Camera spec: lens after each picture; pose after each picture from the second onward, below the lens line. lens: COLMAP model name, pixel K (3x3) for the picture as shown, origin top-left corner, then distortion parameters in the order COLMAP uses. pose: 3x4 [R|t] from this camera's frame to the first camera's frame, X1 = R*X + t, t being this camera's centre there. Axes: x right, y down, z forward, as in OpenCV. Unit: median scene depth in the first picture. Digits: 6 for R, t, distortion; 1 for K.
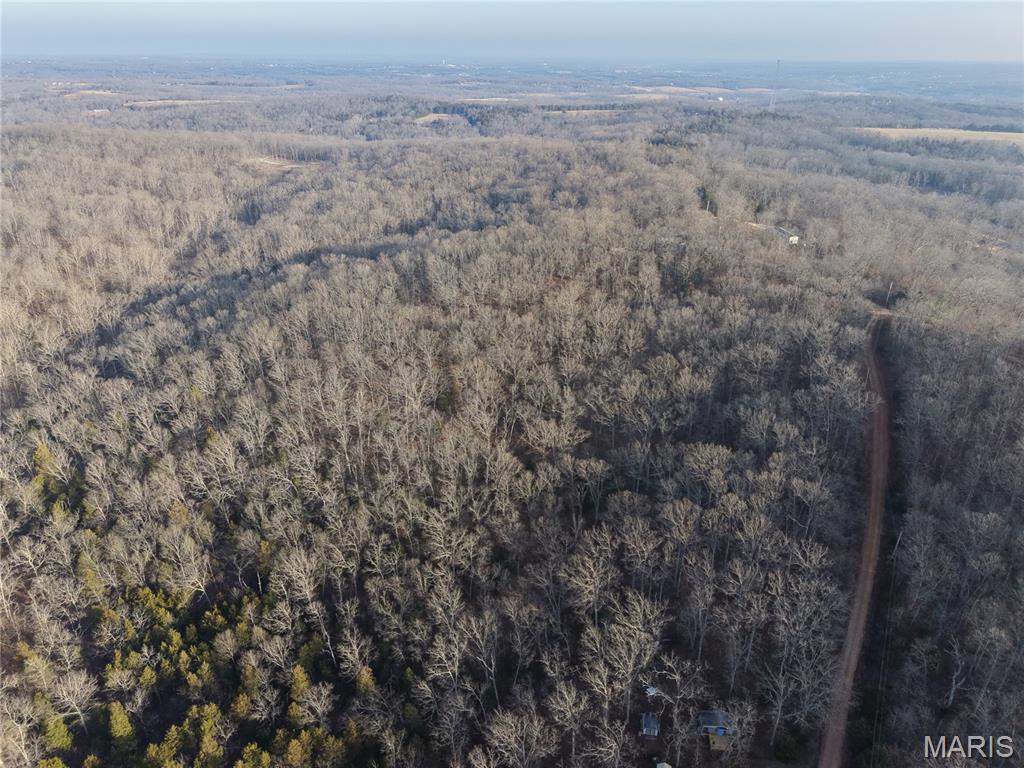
lens RADIAL K [[718.3, 0, 512.0], [0, 718.3, 384.0], [0, 0, 1]] dist [0.020314, -0.020108]
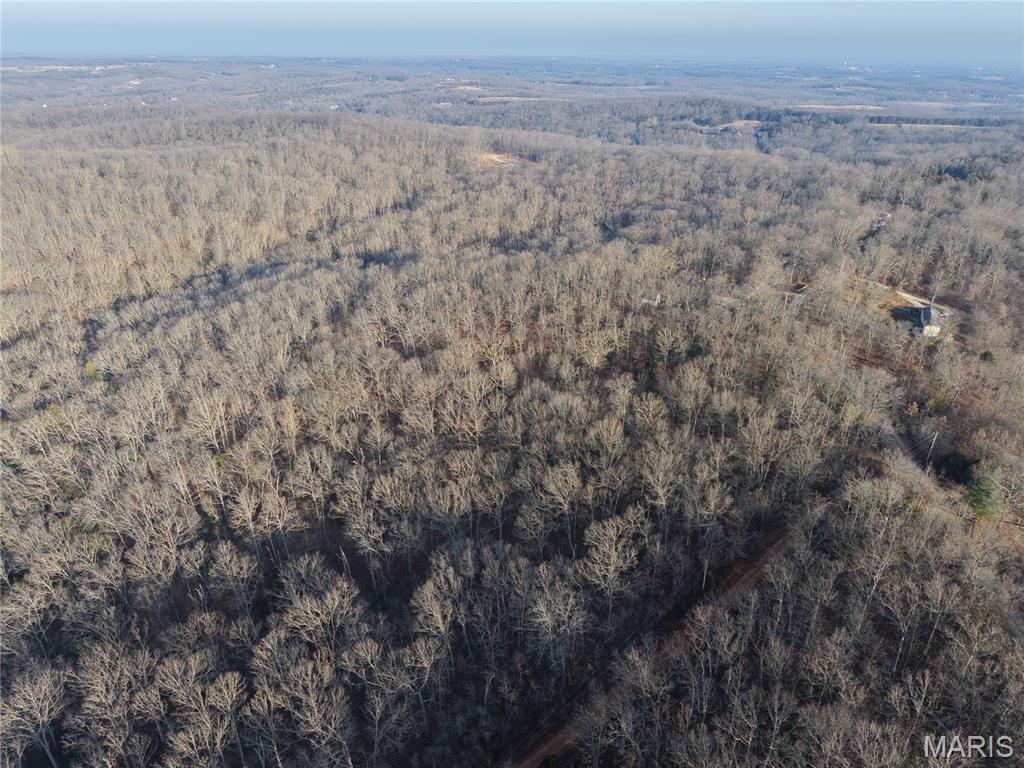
lens RADIAL K [[718.3, 0, 512.0], [0, 718.3, 384.0], [0, 0, 1]] dist [0.020314, -0.020108]
pose [[0.857881, 0.218237, -0.465202, 0.173269], [-0.219009, 0.974273, 0.053179, -0.047549], [0.464839, 0.056262, 0.883606, 0.107235]]
